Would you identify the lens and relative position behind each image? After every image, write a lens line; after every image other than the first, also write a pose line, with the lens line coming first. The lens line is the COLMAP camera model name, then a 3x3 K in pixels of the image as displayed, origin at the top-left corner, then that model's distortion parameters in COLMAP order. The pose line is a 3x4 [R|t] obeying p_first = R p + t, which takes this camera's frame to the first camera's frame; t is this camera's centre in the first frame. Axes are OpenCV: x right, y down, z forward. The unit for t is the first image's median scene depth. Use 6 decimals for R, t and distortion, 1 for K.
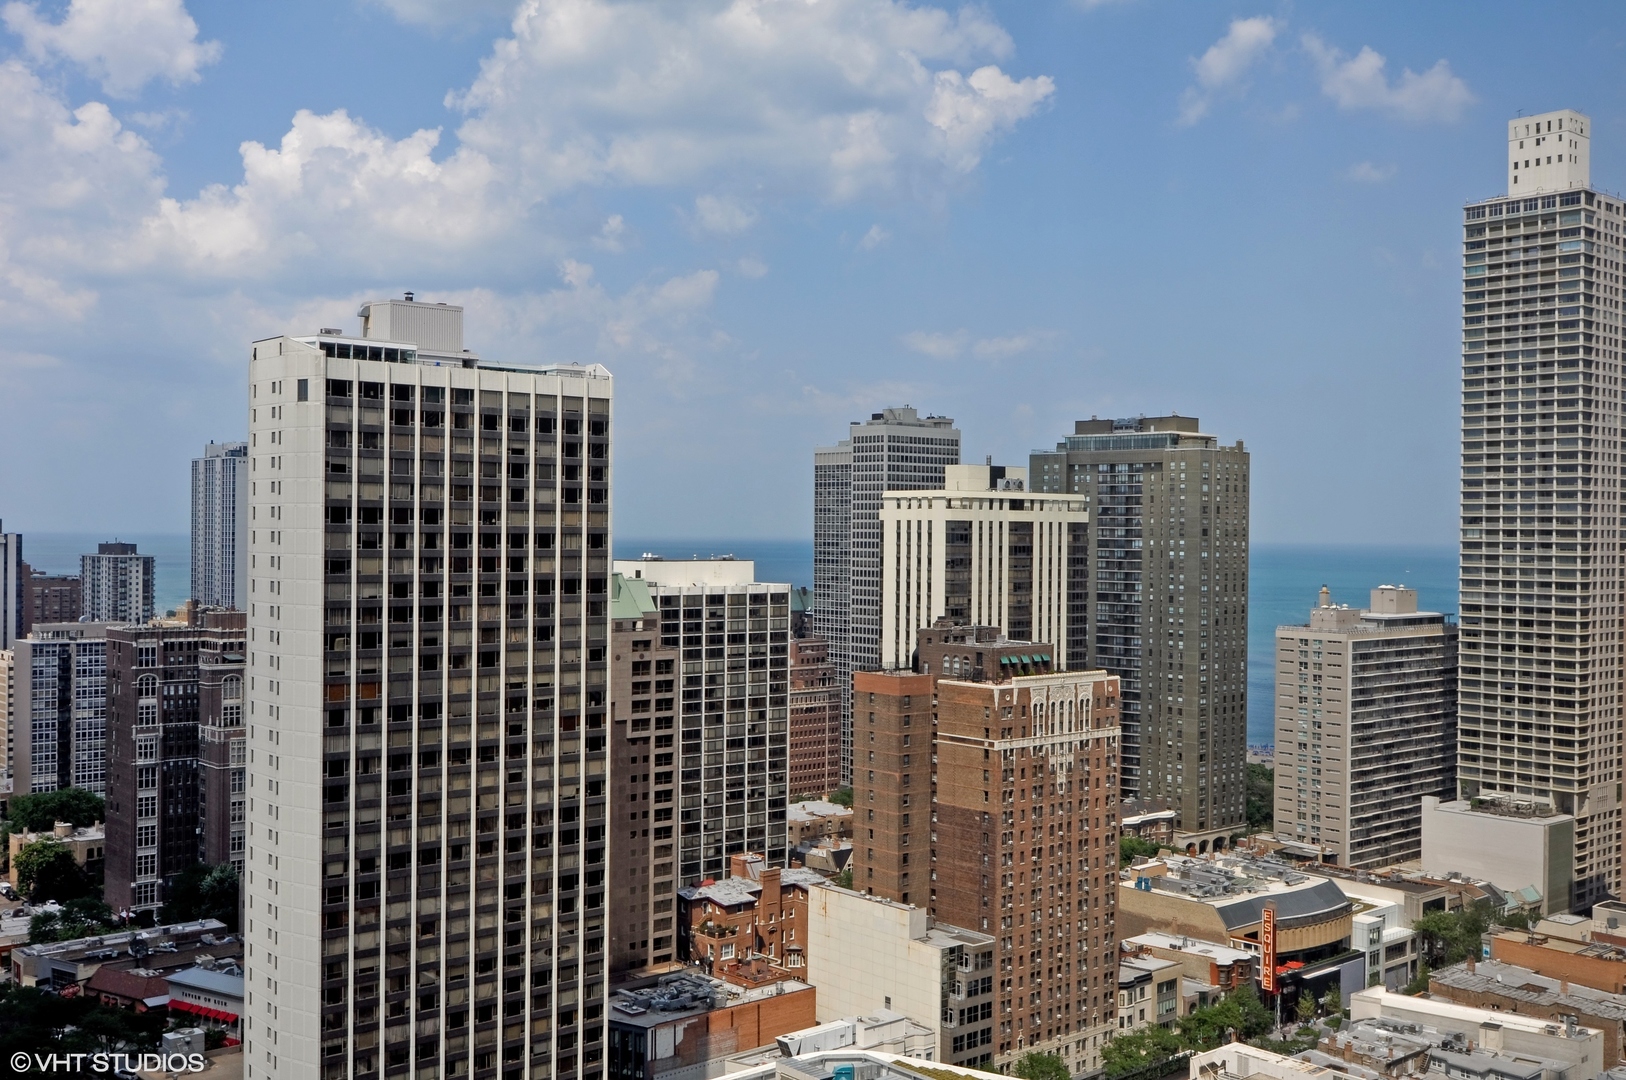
lens RADIAL K [[1617.1, 0, 812.2], [0, 1617.1, 533.0], [0, 0, 1]] dist [-0.002416, 0.000000]
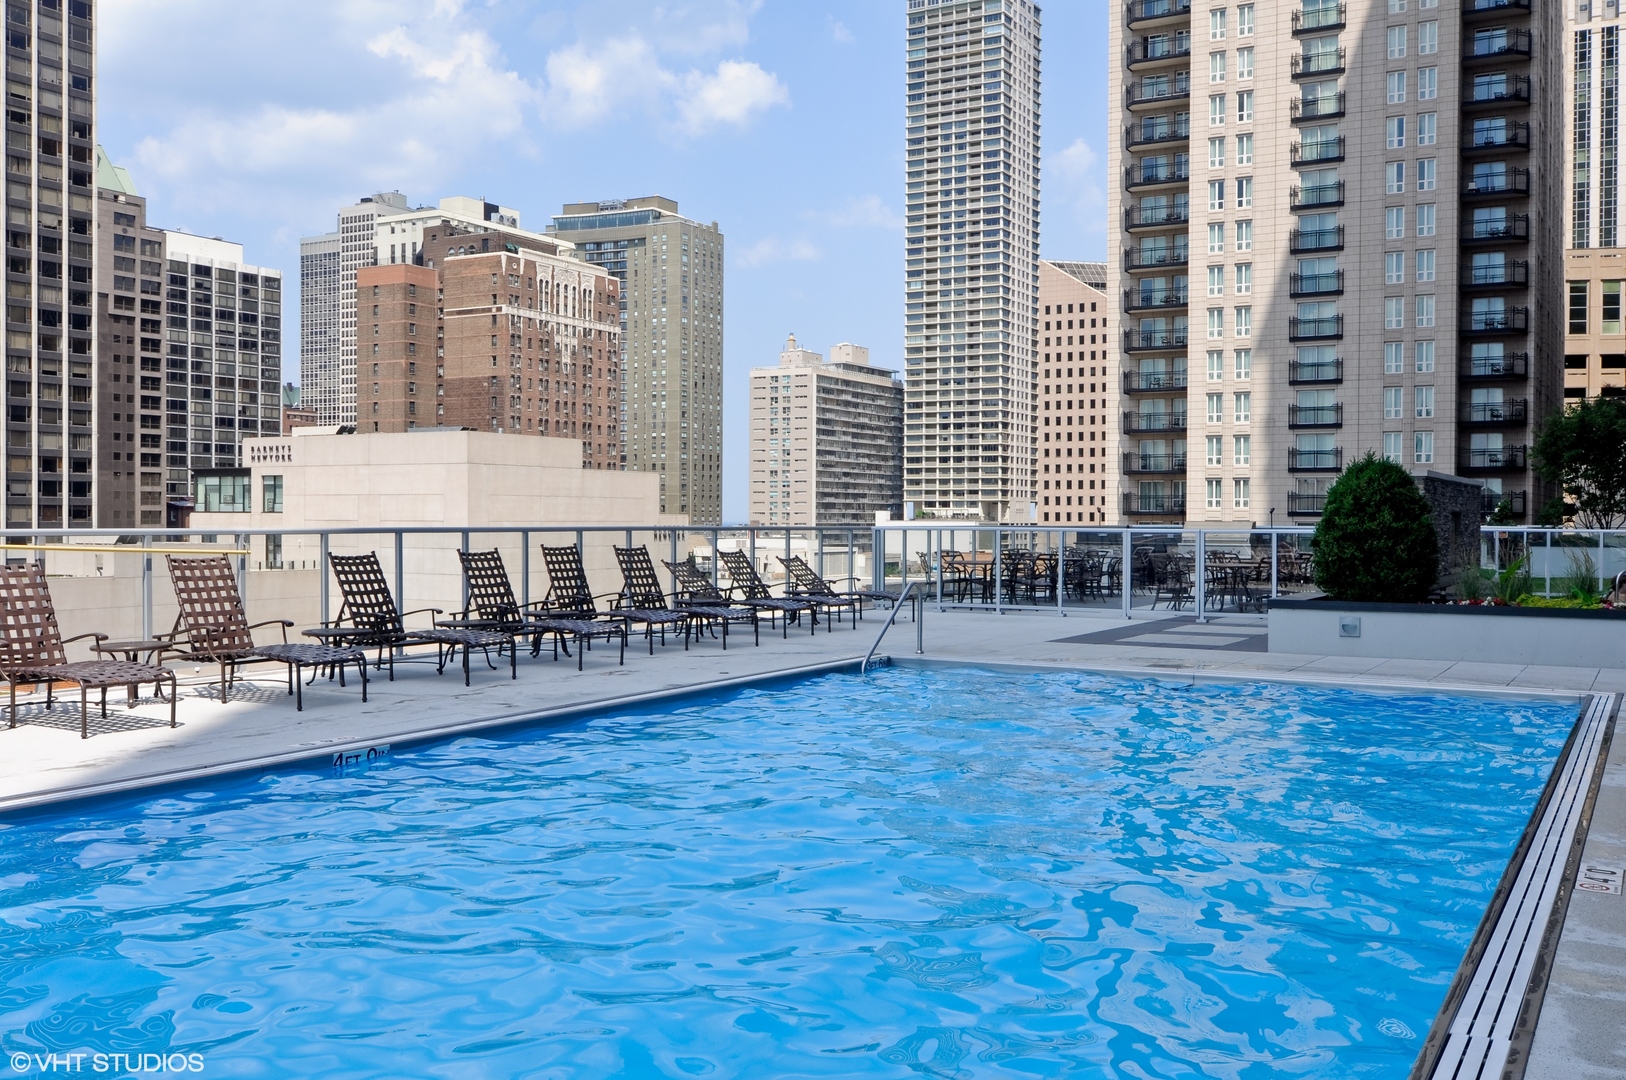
lens RADIAL K [[1515.6, 0, 819.4], [0, 1515.6, 541.4], [0, 0, 1]] dist [-0.004524, 0.000000]
pose [[0.943157, -0.008426, 0.332242, -0.013605], [0.005145, 0.999929, 0.010755, 0.197984], [-0.332309, -0.008435, 0.943133, 0.016130]]
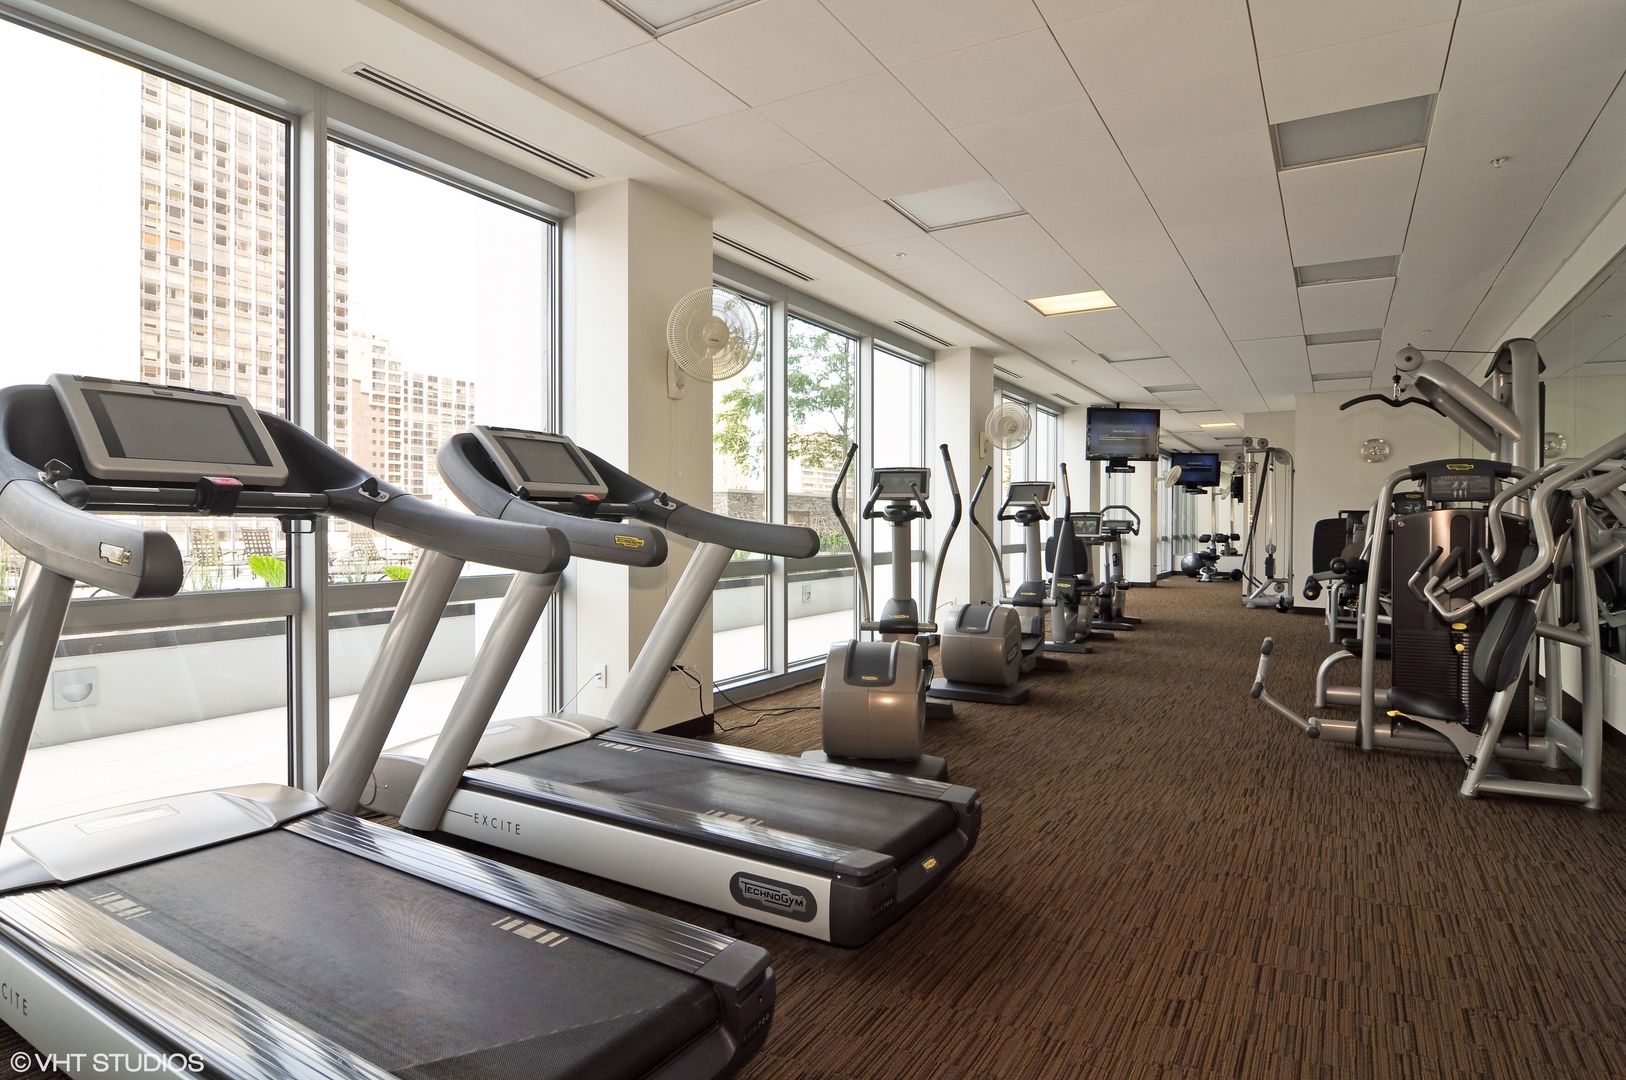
lens RADIAL K [[913.7, 0, 810.5], [0, 913.7, 534.7], [0, 0, 1]] dist [-0.005556, -0.000865]
pose [[0.950425, -0.008432, 0.310840, 0.016501], [0.007092, 0.999960, 0.005441, 0.200324], [-0.310874, -0.002967, 0.950447, -0.009501]]
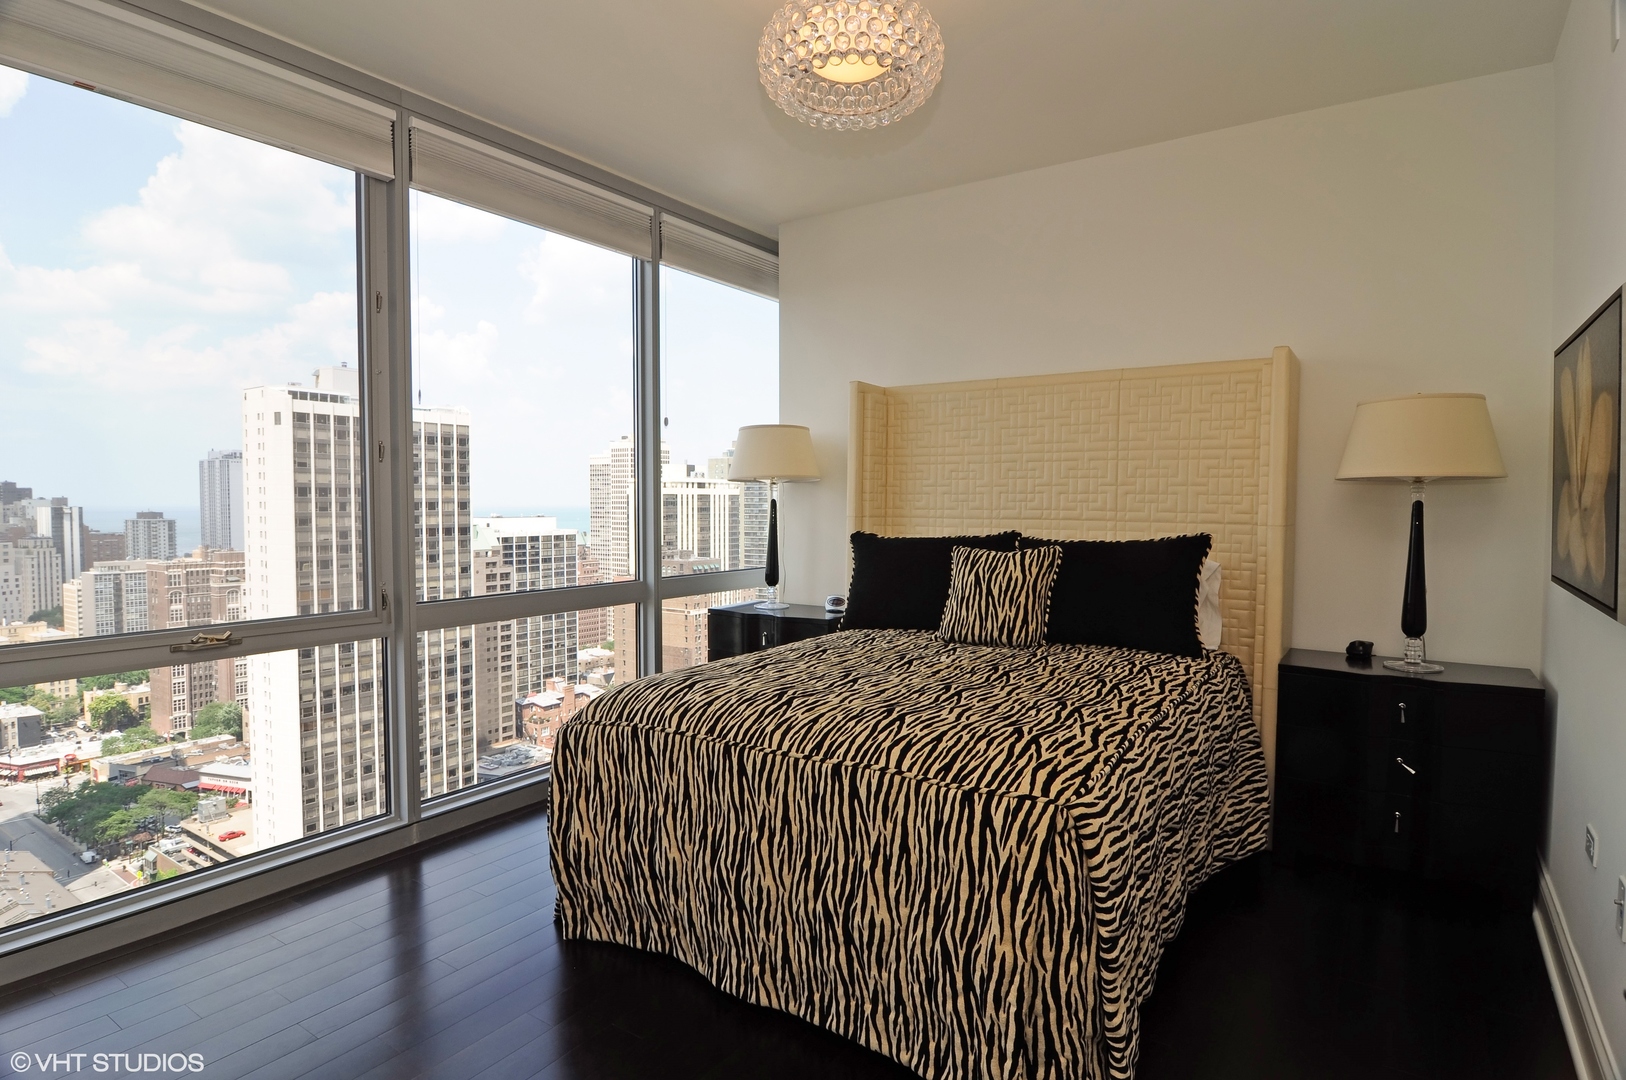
lens RADIAL K [[872.2, 0, 812.3], [0, 872.2, 534.3], [0, 0, 1]] dist [-0.015619, -0.002461]
pose [[0.968807, -0.017483, 0.247198, 0.000630], [0.008164, 0.999219, 0.038673, 0.001361], [-0.247681, -0.035449, 0.968193, -0.012196]]
